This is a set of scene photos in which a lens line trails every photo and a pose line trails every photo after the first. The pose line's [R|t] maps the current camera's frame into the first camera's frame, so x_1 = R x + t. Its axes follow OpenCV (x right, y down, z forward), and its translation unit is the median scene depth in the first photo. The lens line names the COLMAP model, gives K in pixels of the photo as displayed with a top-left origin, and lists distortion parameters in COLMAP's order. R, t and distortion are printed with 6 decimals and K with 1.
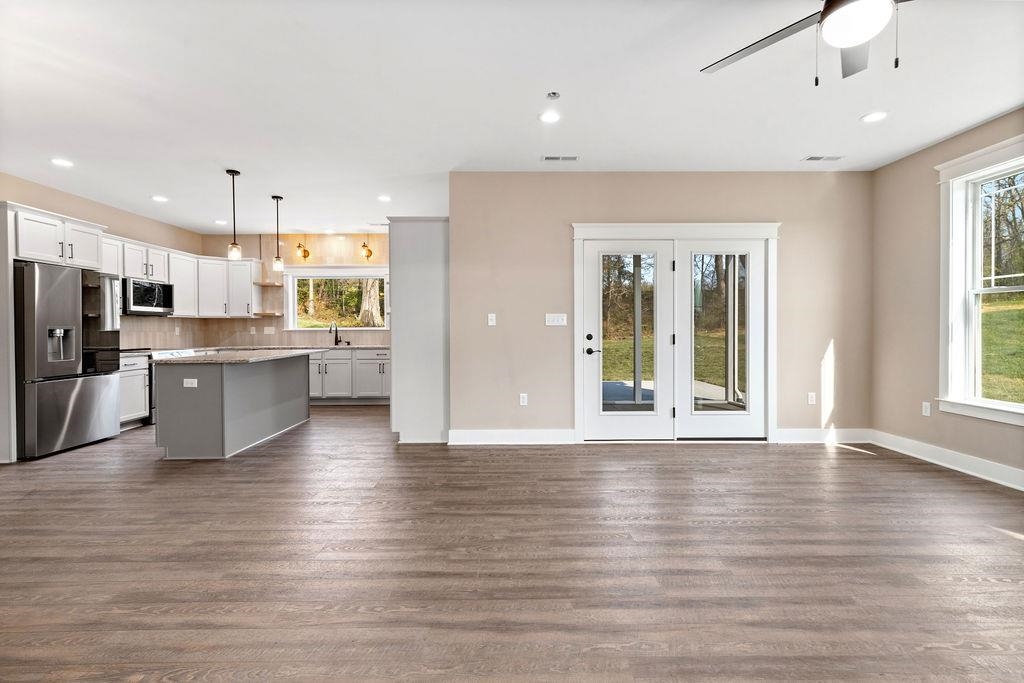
lens RADIAL K [[462.8, 0, 510.4], [0, 462.8, 333.9], [0, 0, 1]] dist [0.004930, -0.000151]
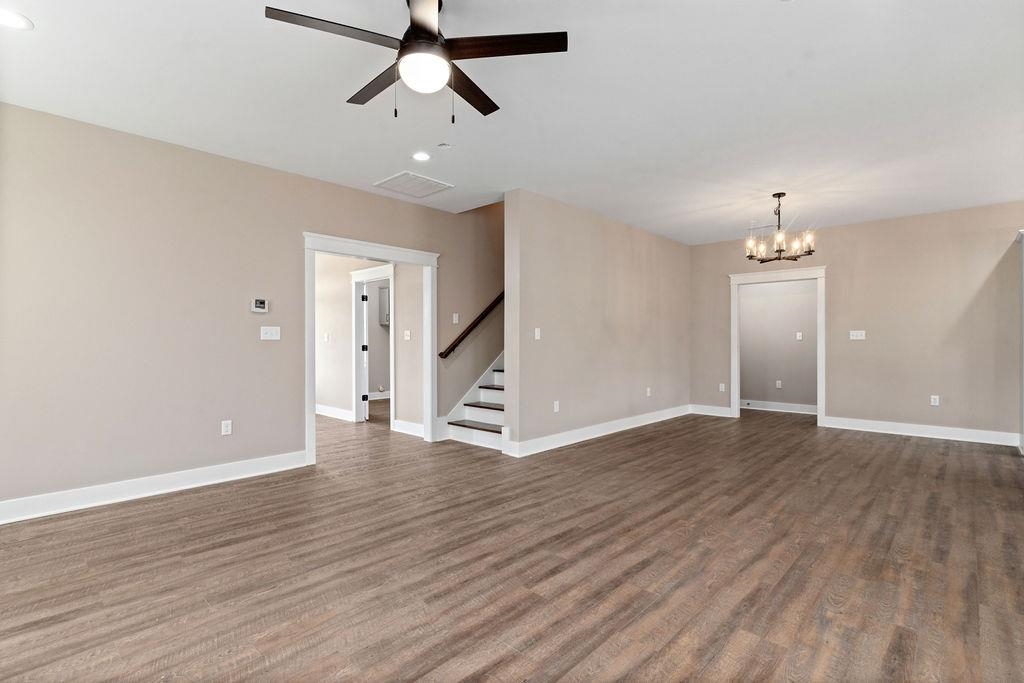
lens RADIAL K [[484.0, 0, 515.8], [0, 484.0, 340.8], [0, 0, 1]] dist [-0.000734, -0.000091]
pose [[-0.691938, 0.005037, -0.721939, 0.493440], [-0.005900, 0.999903, 0.012631, -0.012777], [0.721933, 0.012999, -0.691841, 0.676467]]
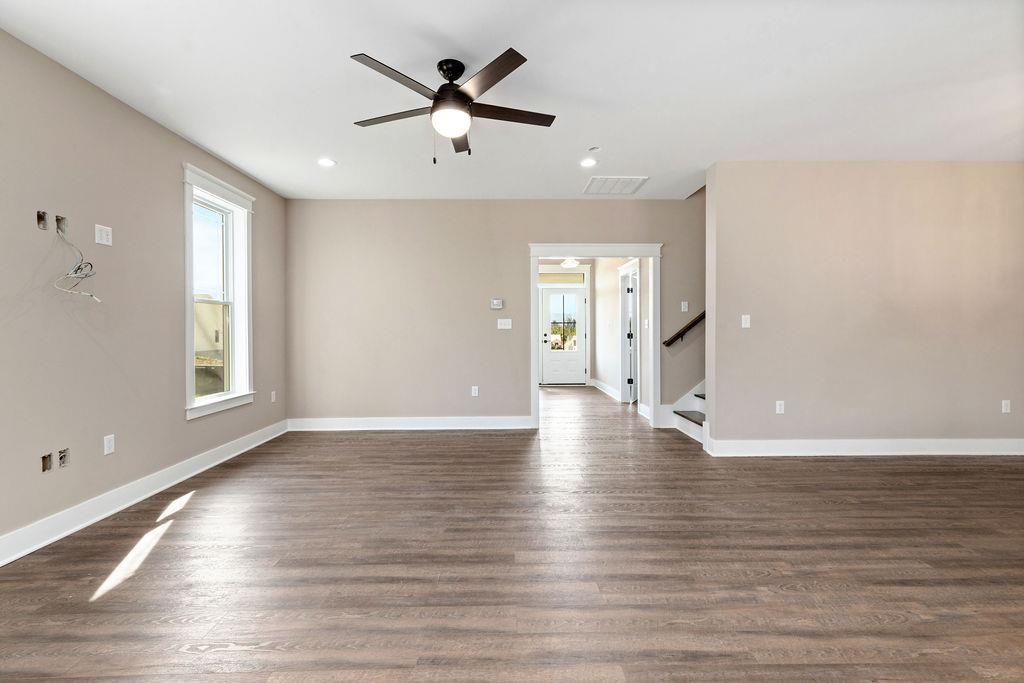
lens RADIAL K [[462.8, 0, 511.5], [0, 462.8, 329.1], [0, 0, 1]] dist [0.004930, -0.000151]
pose [[-0.999959, 0.008012, -0.004334, 0.192741], [0.007964, 0.999907, 0.011106, -0.012663], [0.004423, 0.011072, -0.999929, 0.841433]]
